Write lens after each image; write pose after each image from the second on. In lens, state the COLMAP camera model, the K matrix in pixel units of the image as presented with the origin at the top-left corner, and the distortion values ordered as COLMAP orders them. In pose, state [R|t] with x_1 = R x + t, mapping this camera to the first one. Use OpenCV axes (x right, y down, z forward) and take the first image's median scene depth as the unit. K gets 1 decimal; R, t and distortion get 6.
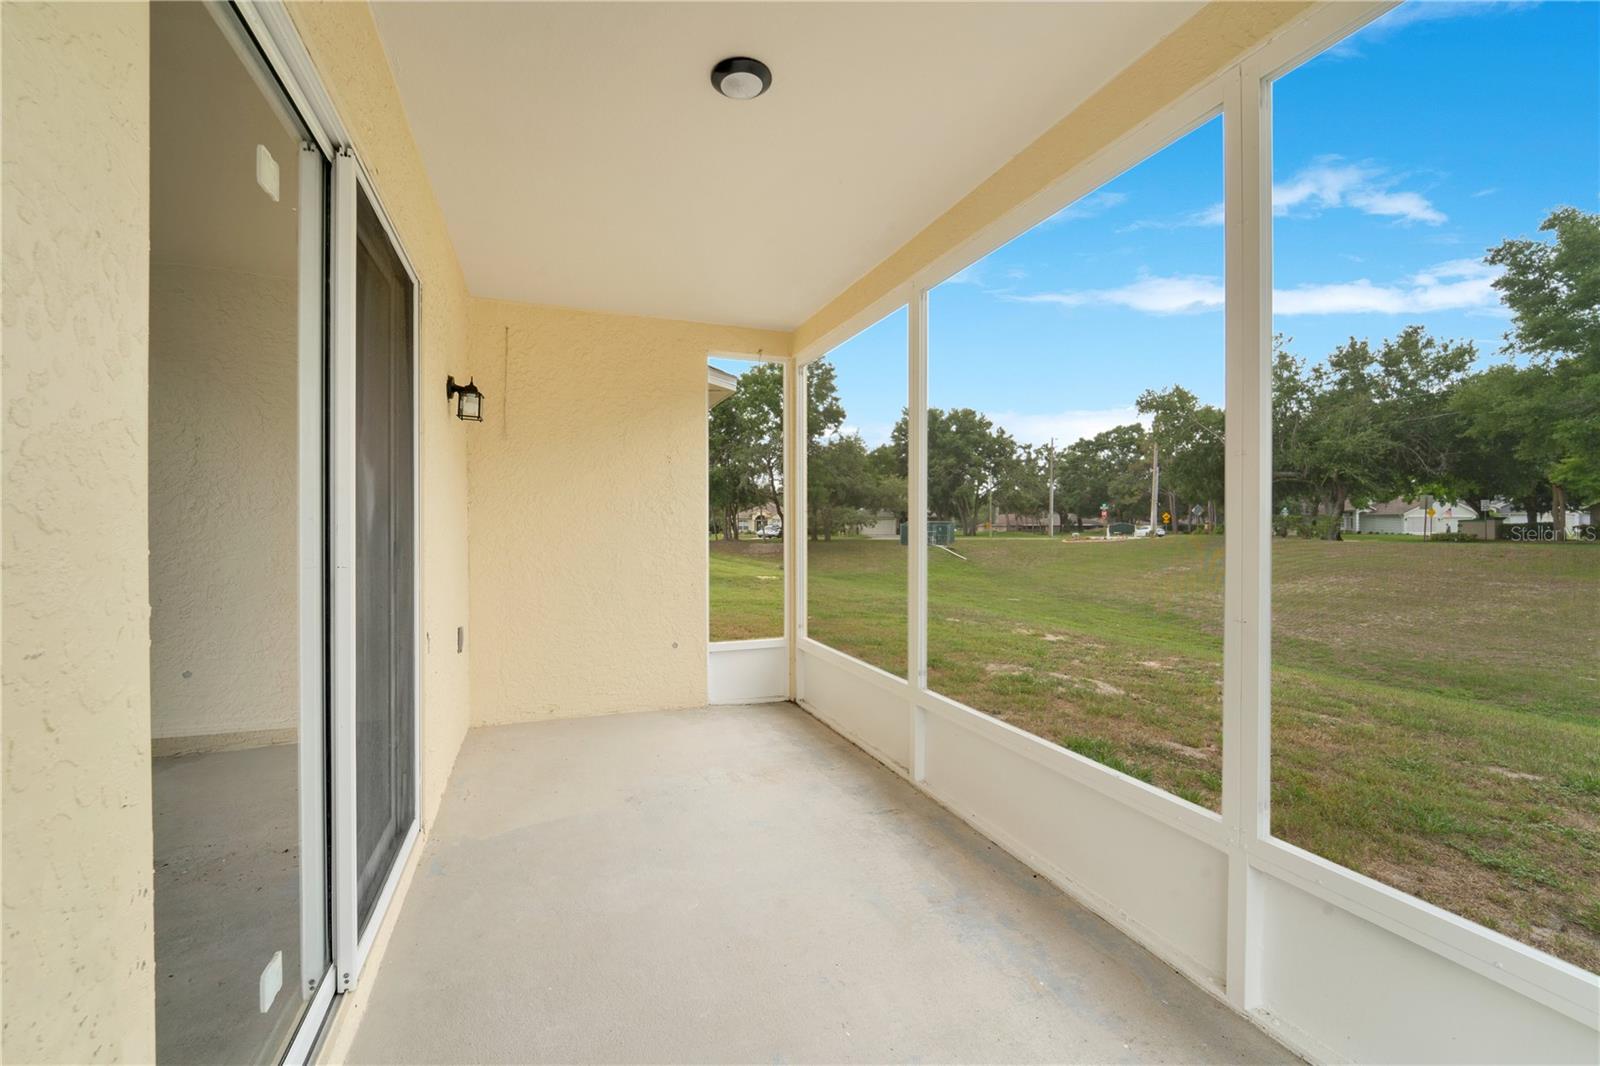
lens RADIAL K [[677.6, 0, 775.8], [0, 677.6, 517.8], [0, 0, 1]] dist [-0.001768, 0.000100]
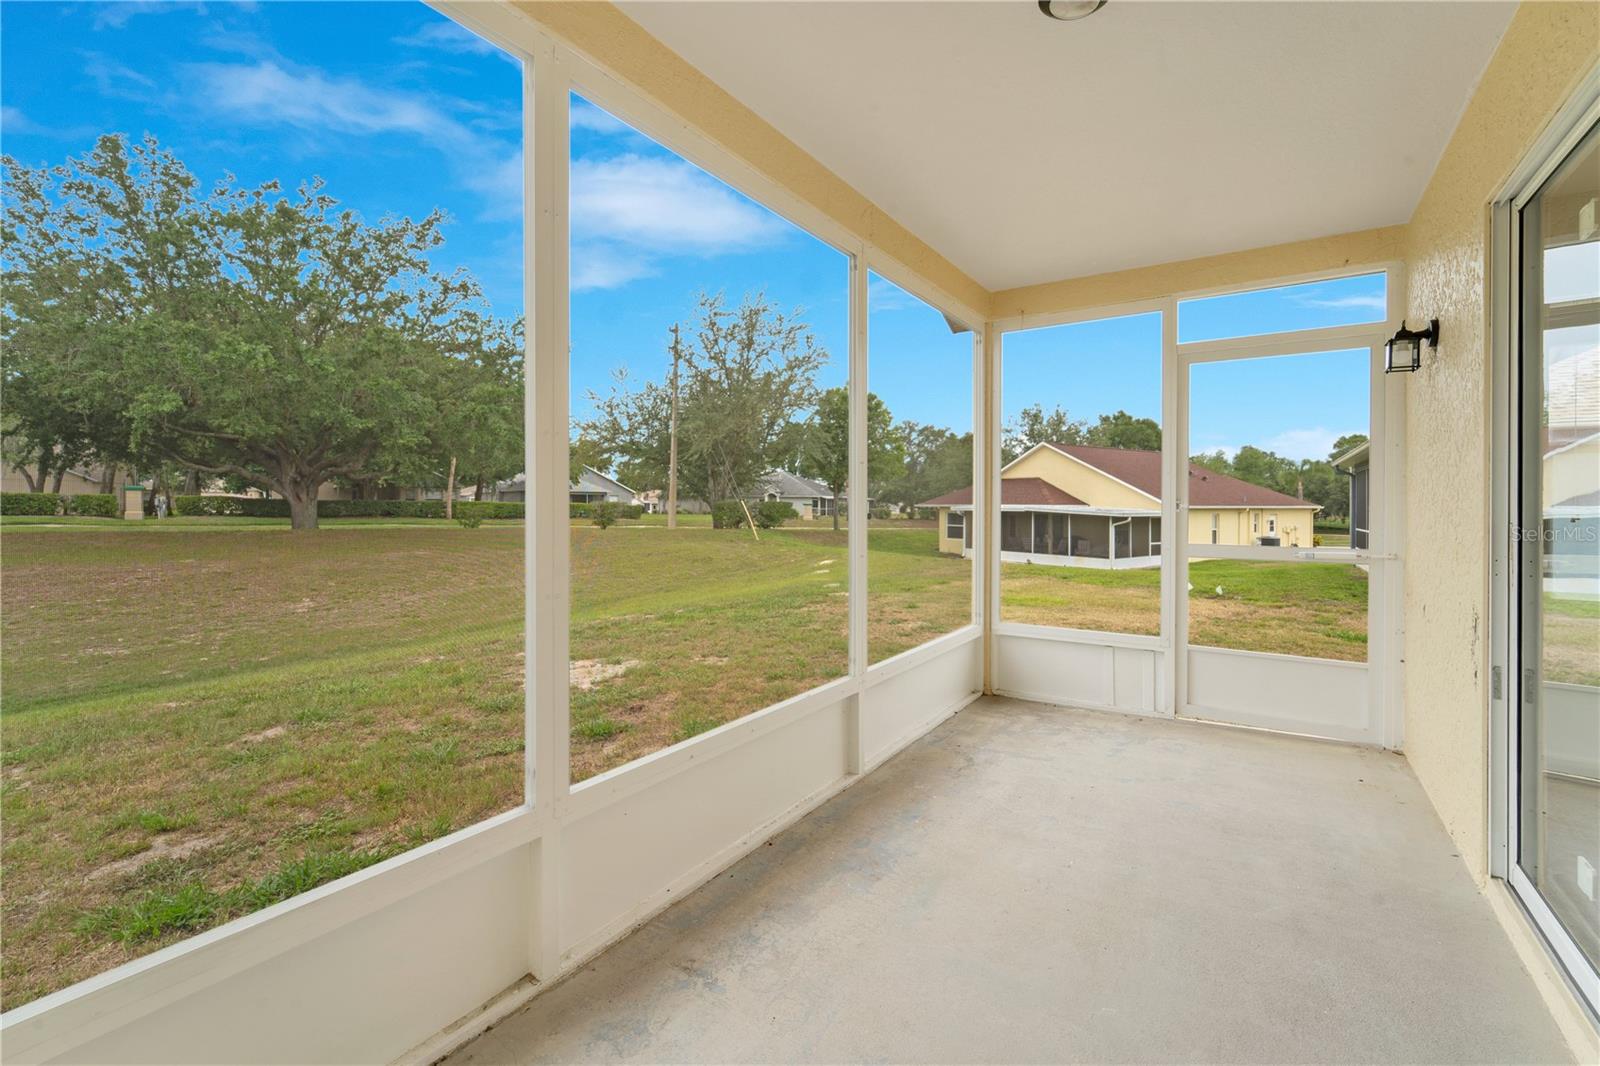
lens RADIAL K [[701.0, 0, 807.1], [0, 701.0, 512.3], [0, 0, 1]] dist [-0.002603, -0.000231]
pose [[-0.599596, -0.021162, 0.800023, -0.408548], [-0.006325, 0.999744, 0.021704, 0.002769], [-0.800278, 0.007954, -0.599576, 1.326528]]
